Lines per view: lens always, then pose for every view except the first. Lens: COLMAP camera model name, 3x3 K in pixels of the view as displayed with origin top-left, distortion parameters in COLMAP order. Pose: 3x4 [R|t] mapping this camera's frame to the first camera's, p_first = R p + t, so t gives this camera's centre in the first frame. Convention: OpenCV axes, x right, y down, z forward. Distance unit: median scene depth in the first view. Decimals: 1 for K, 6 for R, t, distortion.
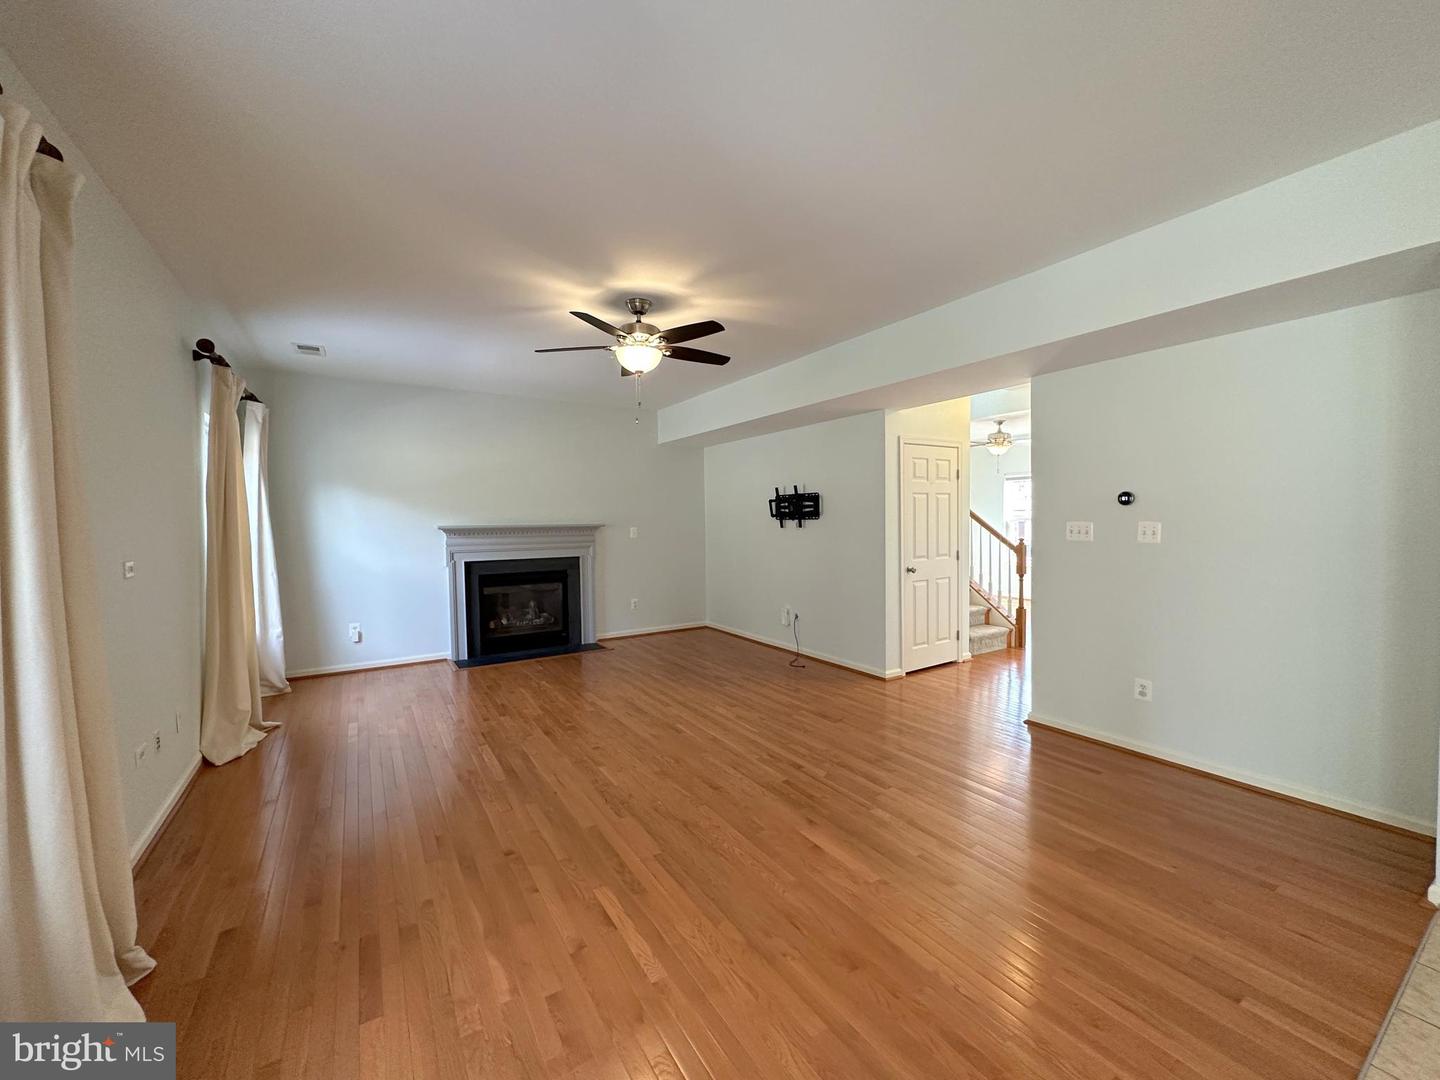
lens RADIAL K [[574.1, 0, 722.7], [0, 574.1, 546.7], [0, 0, 1]] dist [-0.000266, 0.000082]
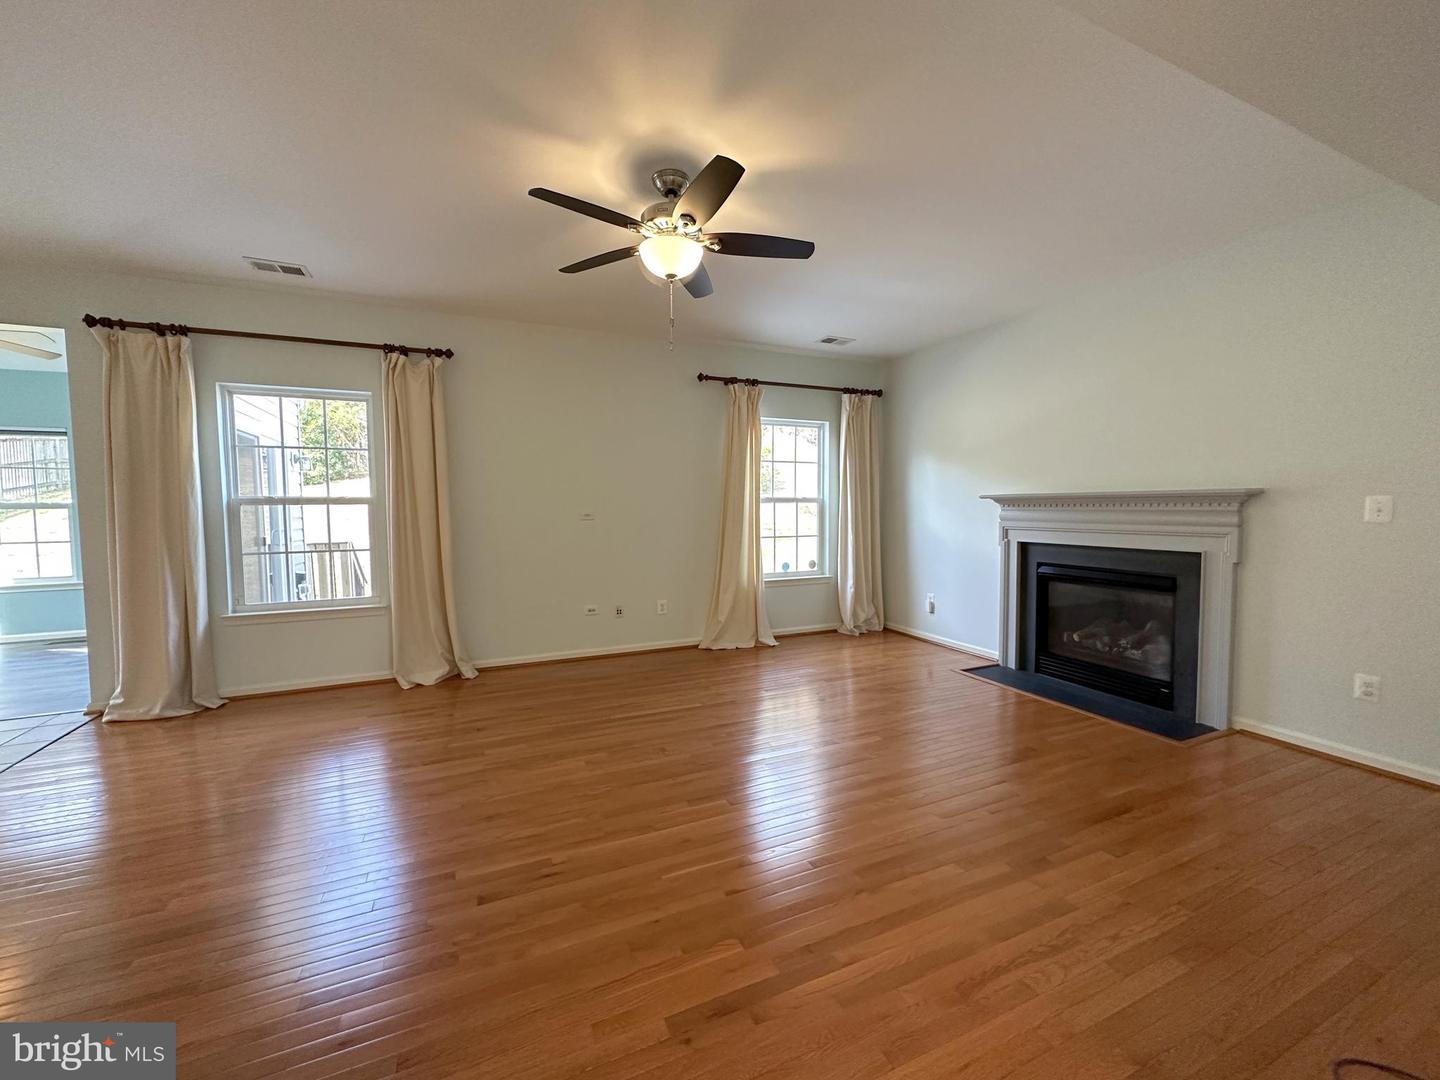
lens RADIAL K [[574.1, 0, 719.2], [0, 574.1, 539.7], [0, 0, 1]] dist [-0.000266, 0.000082]
pose [[-0.150193, 0.066701, -0.986404, 0.360869], [-0.039976, 0.996496, 0.073471, -0.016492], [0.987848, 0.050467, -0.147000, 0.729281]]
